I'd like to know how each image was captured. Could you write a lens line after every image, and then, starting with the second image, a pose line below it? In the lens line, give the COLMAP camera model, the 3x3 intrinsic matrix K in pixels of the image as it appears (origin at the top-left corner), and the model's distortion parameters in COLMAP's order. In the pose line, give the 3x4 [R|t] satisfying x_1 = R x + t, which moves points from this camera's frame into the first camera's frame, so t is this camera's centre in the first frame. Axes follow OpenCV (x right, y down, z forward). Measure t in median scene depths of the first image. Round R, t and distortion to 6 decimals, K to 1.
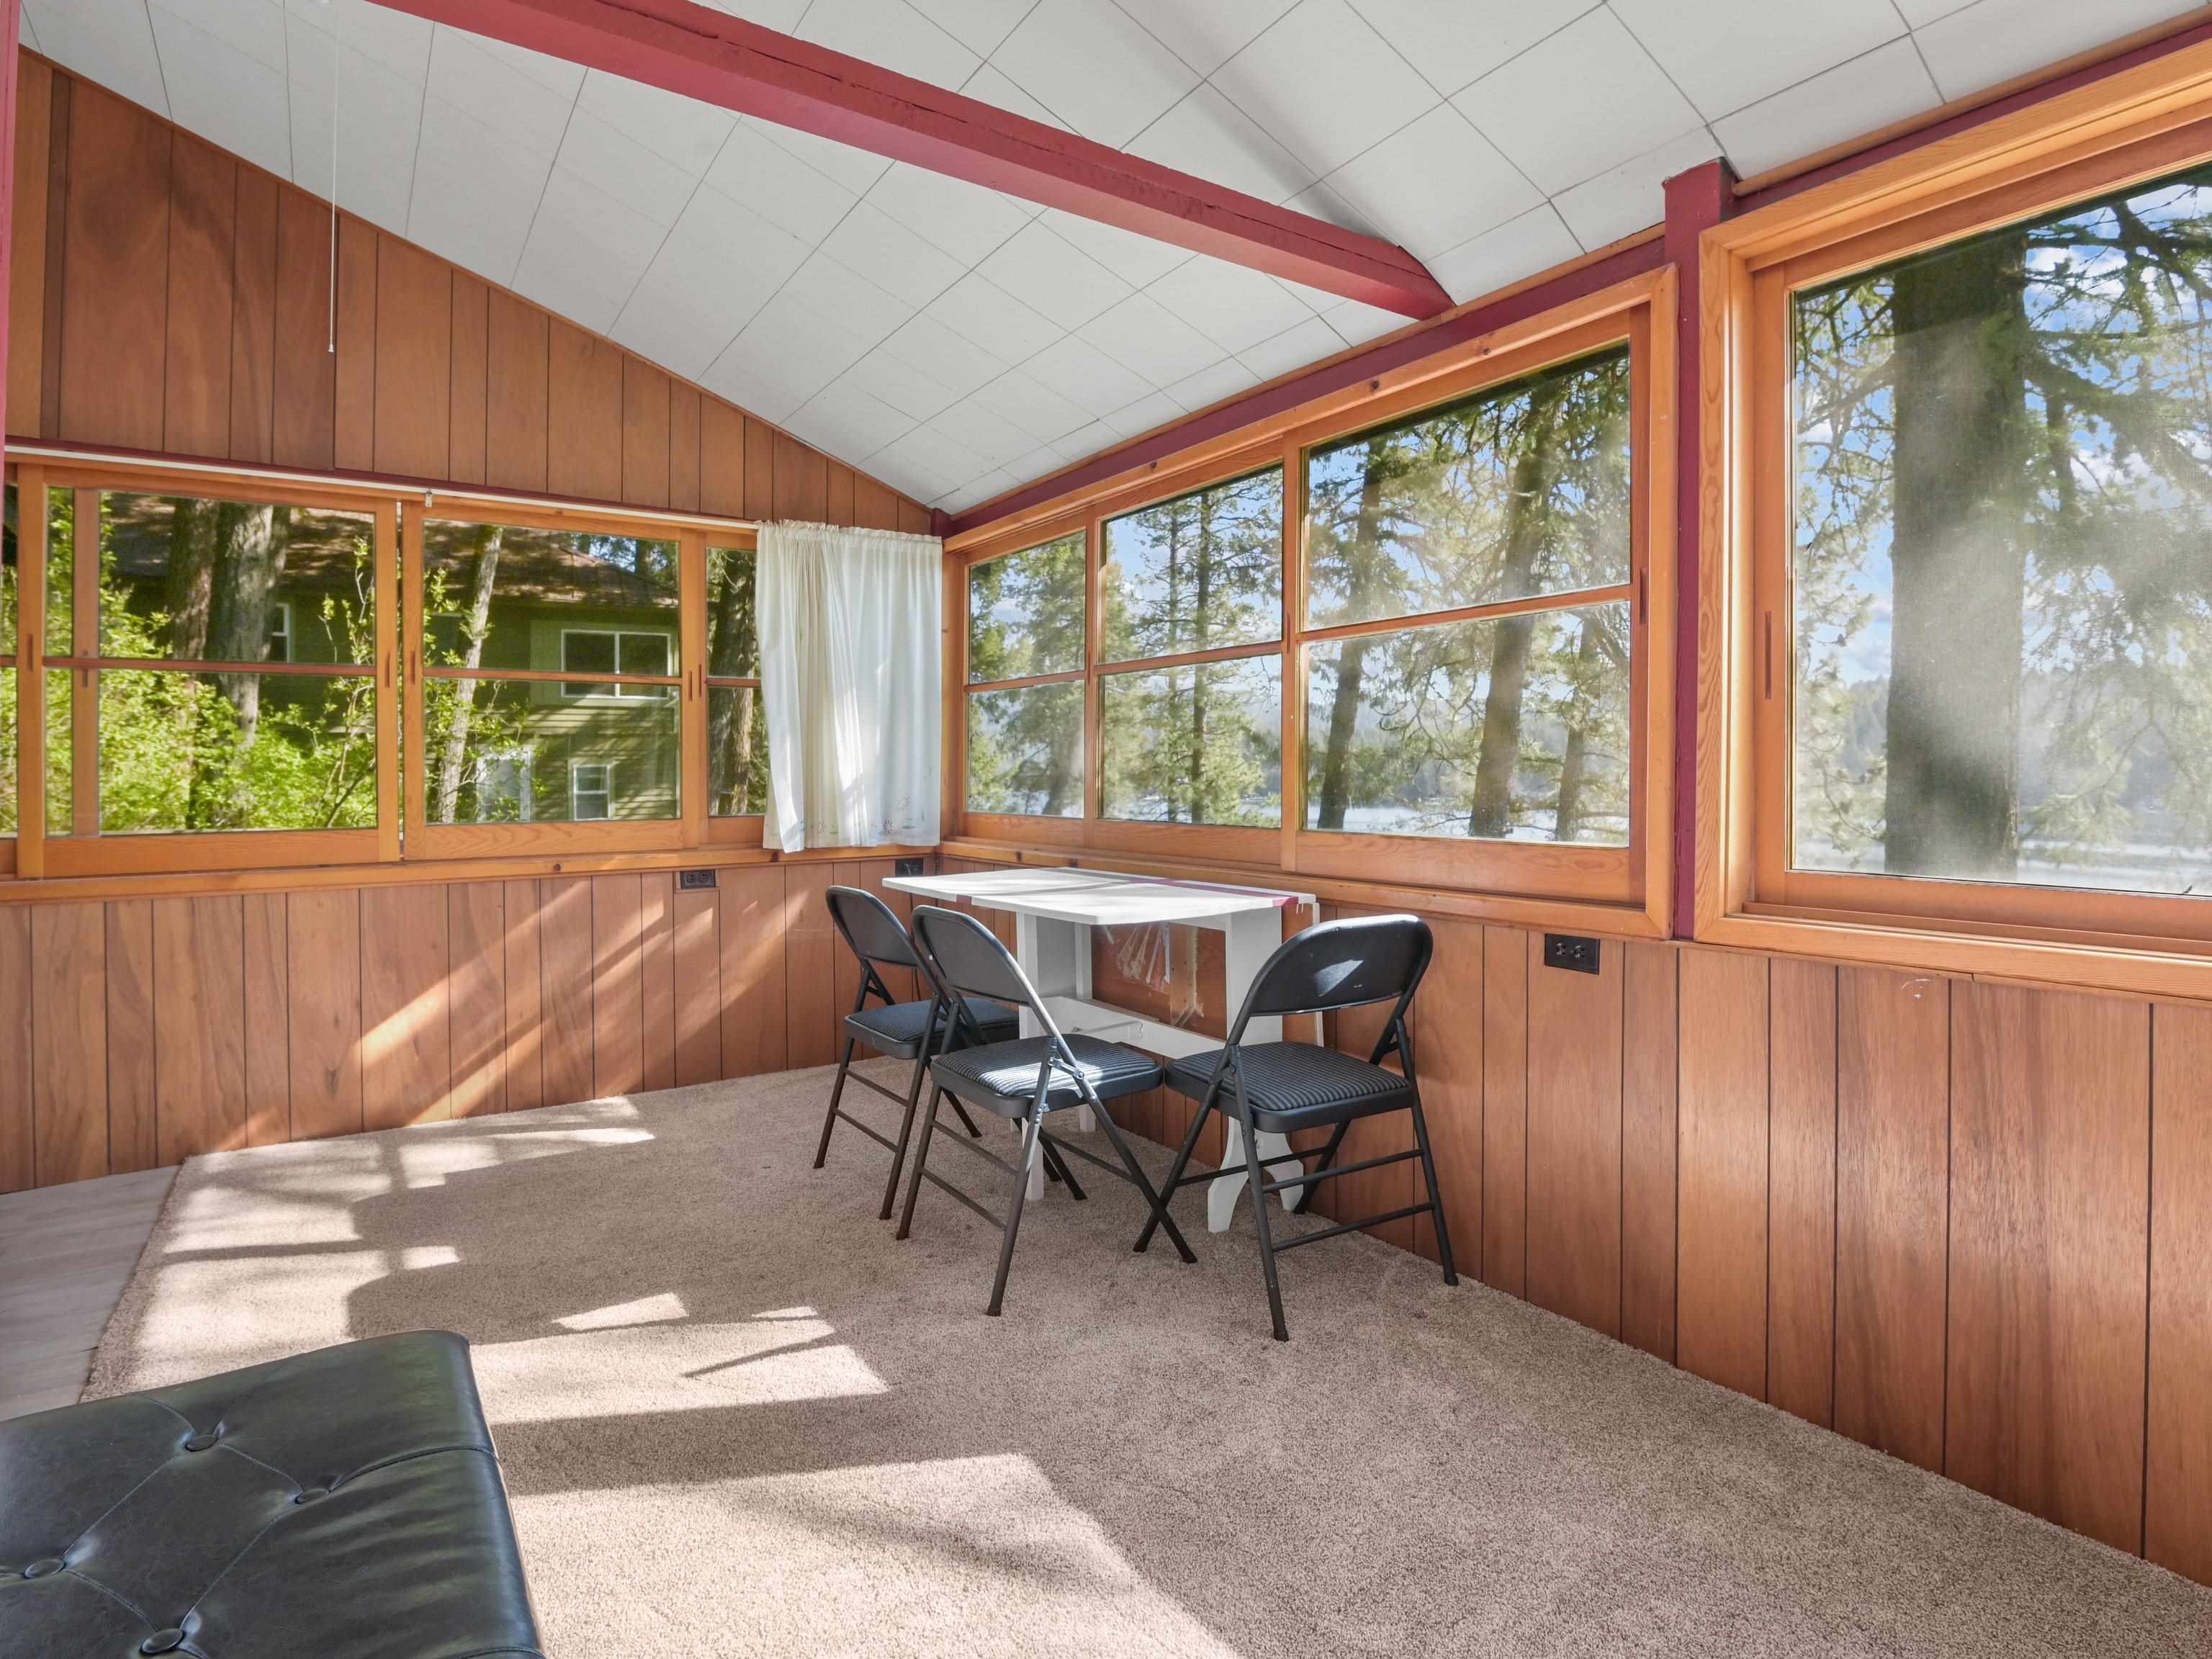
lens RADIAL K [[1171.1, 0, 1098.9], [0, 1171.1, 771.7], [0, 0, 1]] dist [-0.008791, -0.008543]
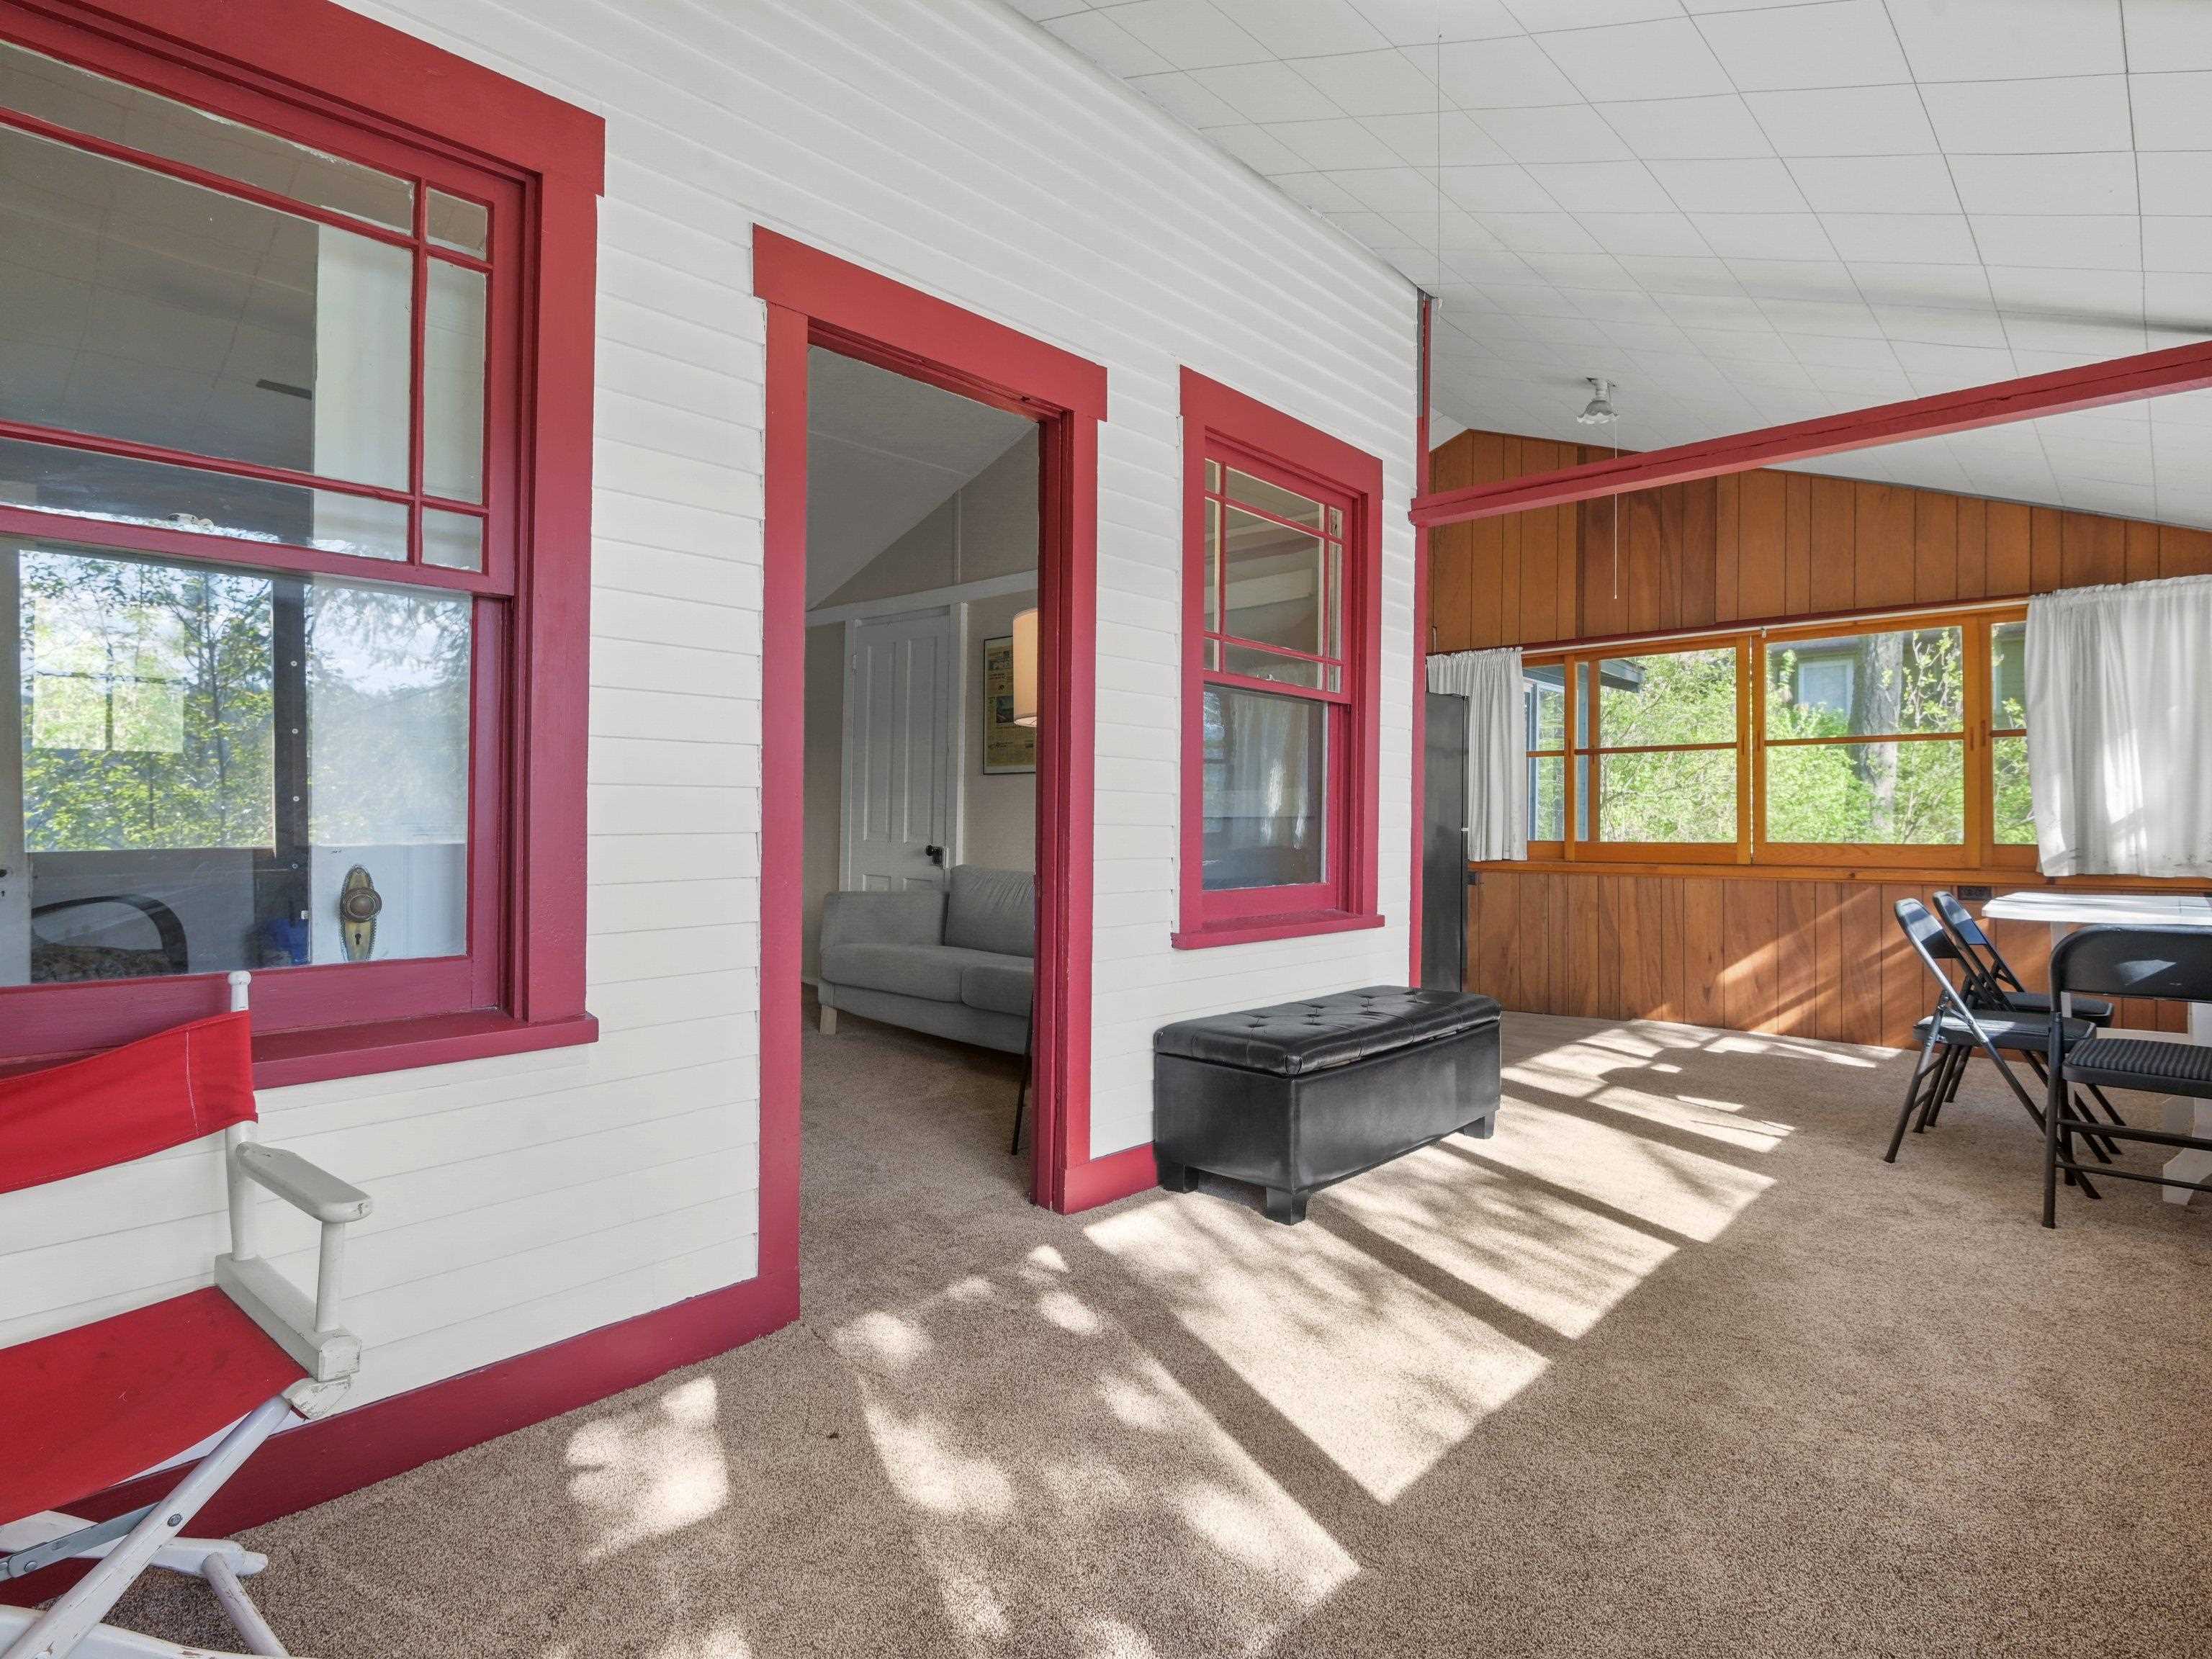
lens RADIAL K [[1171.1, 0, 1092.8], [0, 1171.1, 813.7], [0, 0, 1]] dist [-0.008791, -0.008543]
pose [[0.231592, 0.002885, -0.972809, 0.737255], [-0.000084, 0.999996, 0.002946, 0.003703], [0.972813, -0.000600, 0.231591, -0.233881]]
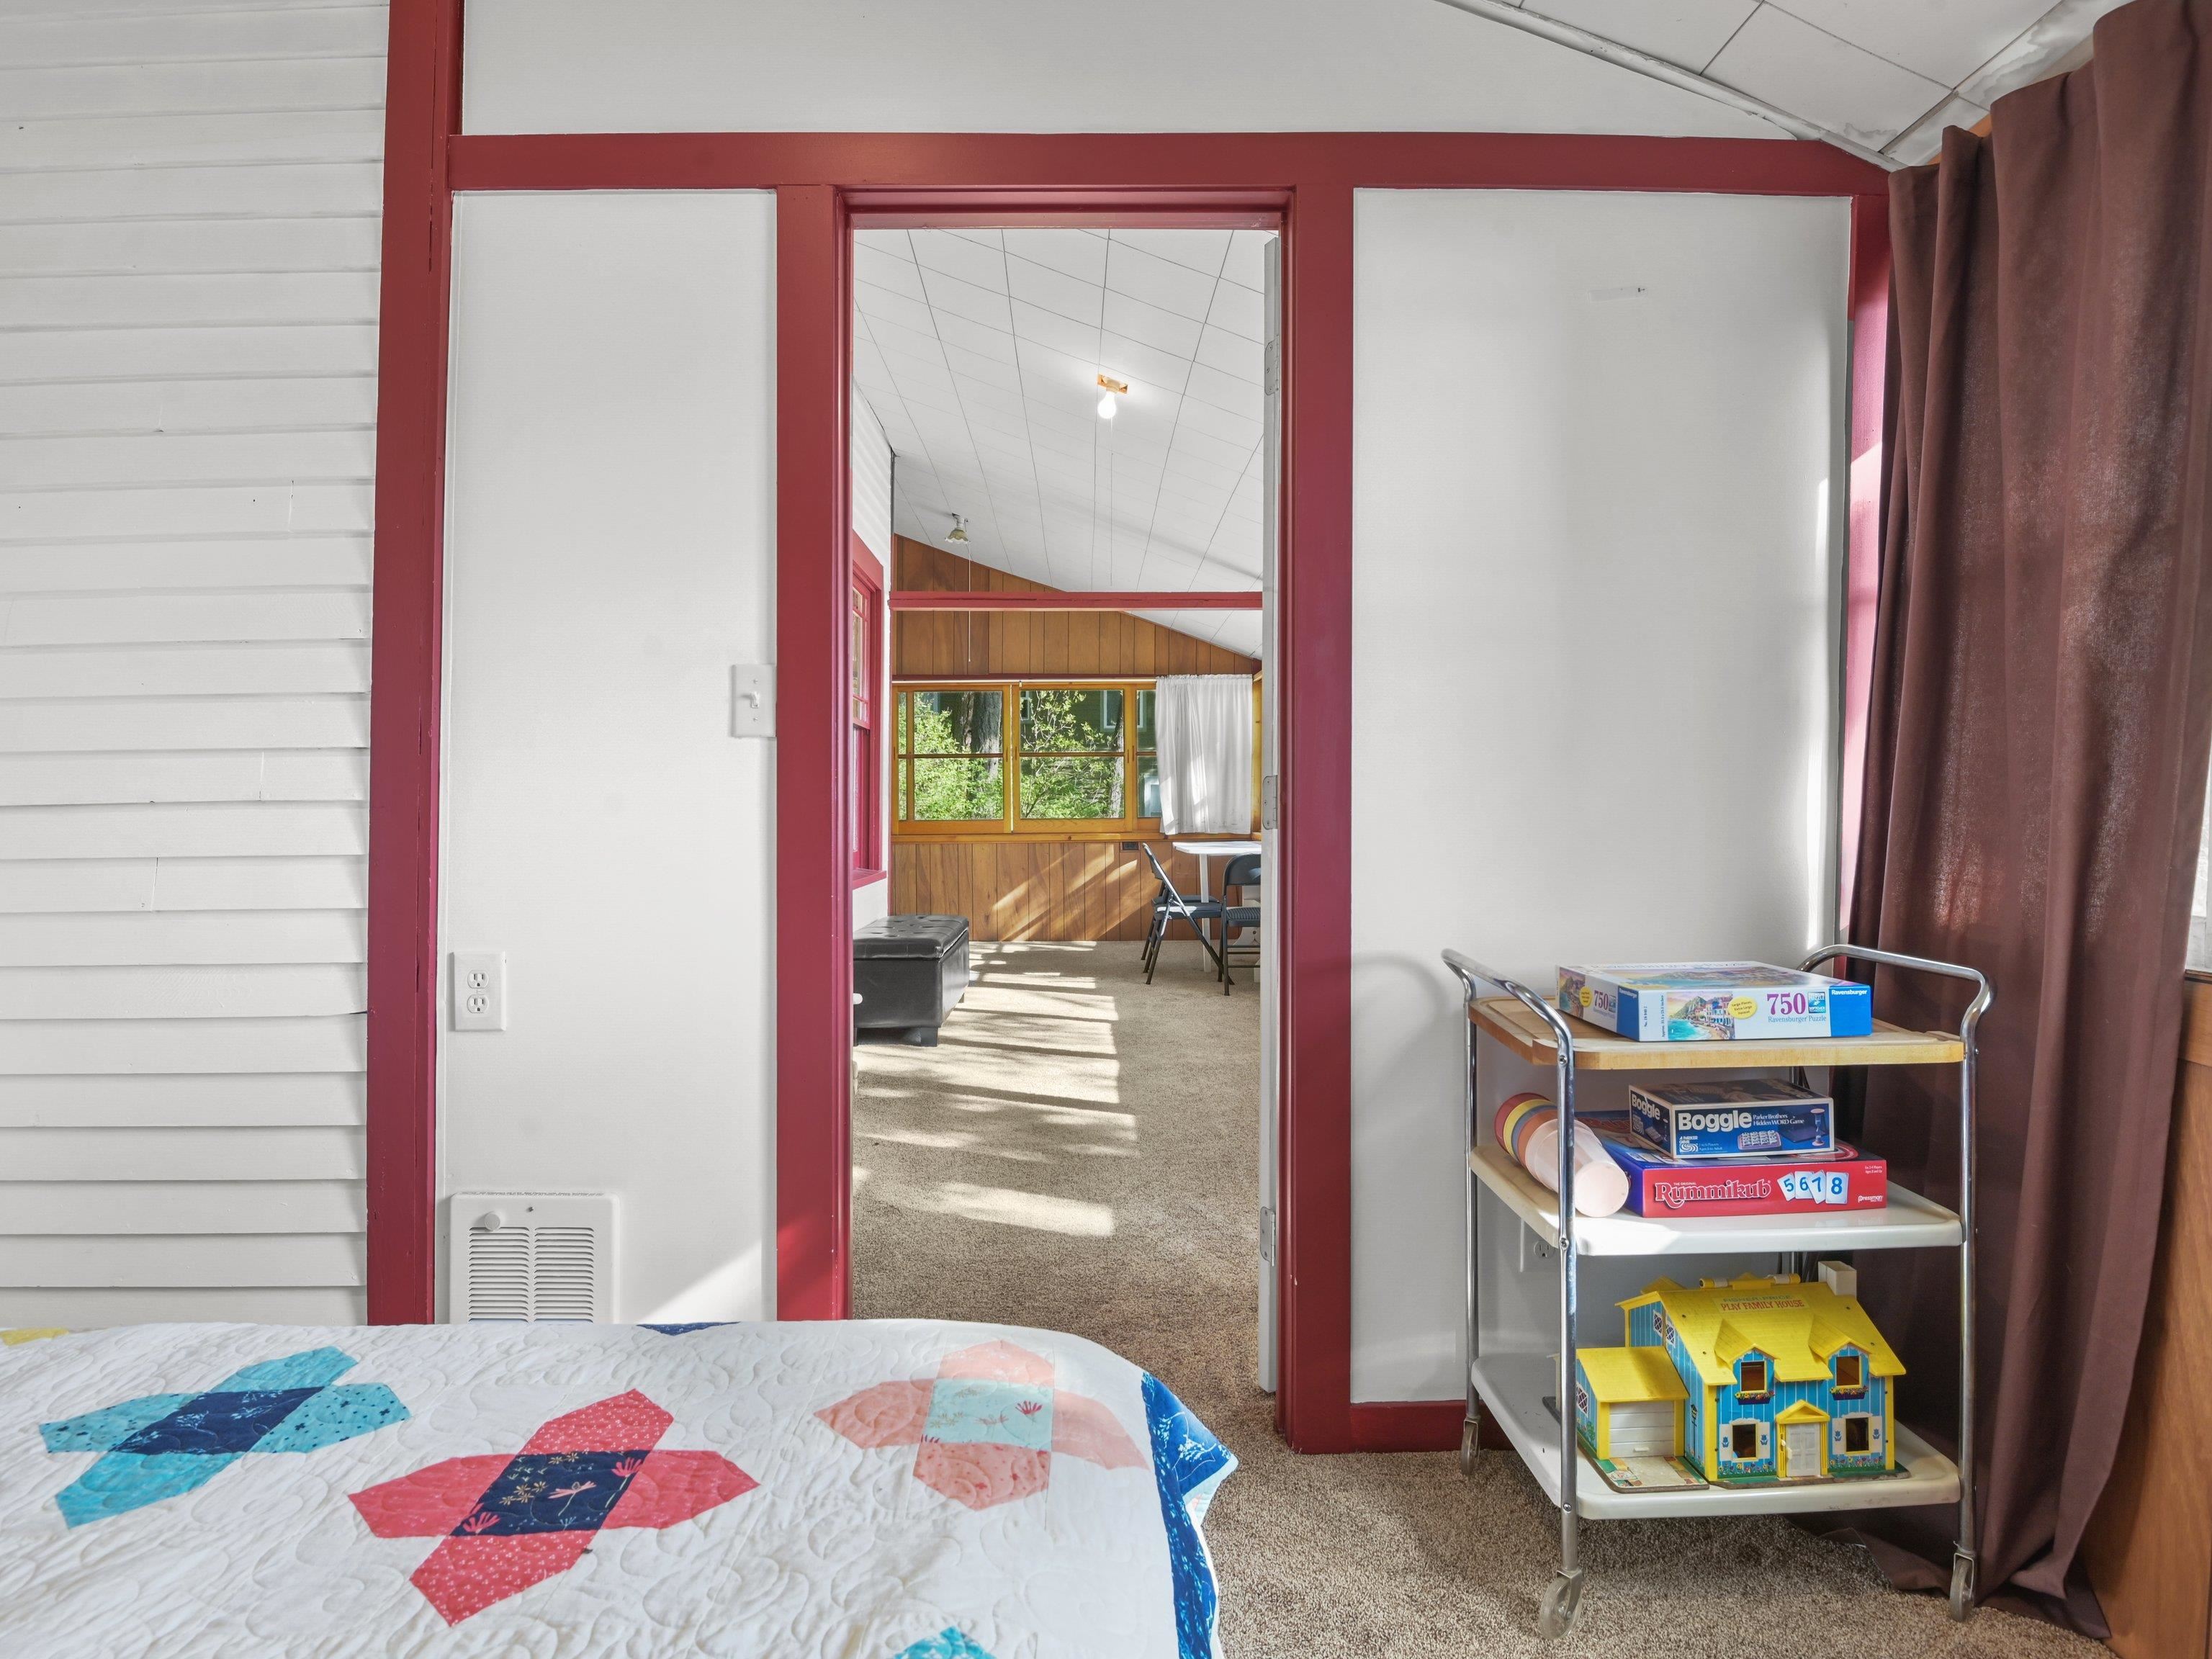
lens RADIAL K [[1171.1, 0, 1103.7], [0, 1171.1, 807.6], [0, 0, 1]] dist [-0.008791, -0.008543]
pose [[0.845032, 0.005683, -0.534686, 0.877651], [0.001566, 0.999913, 0.013103, -0.008203], [0.534714, -0.011909, 0.844949, -0.969731]]
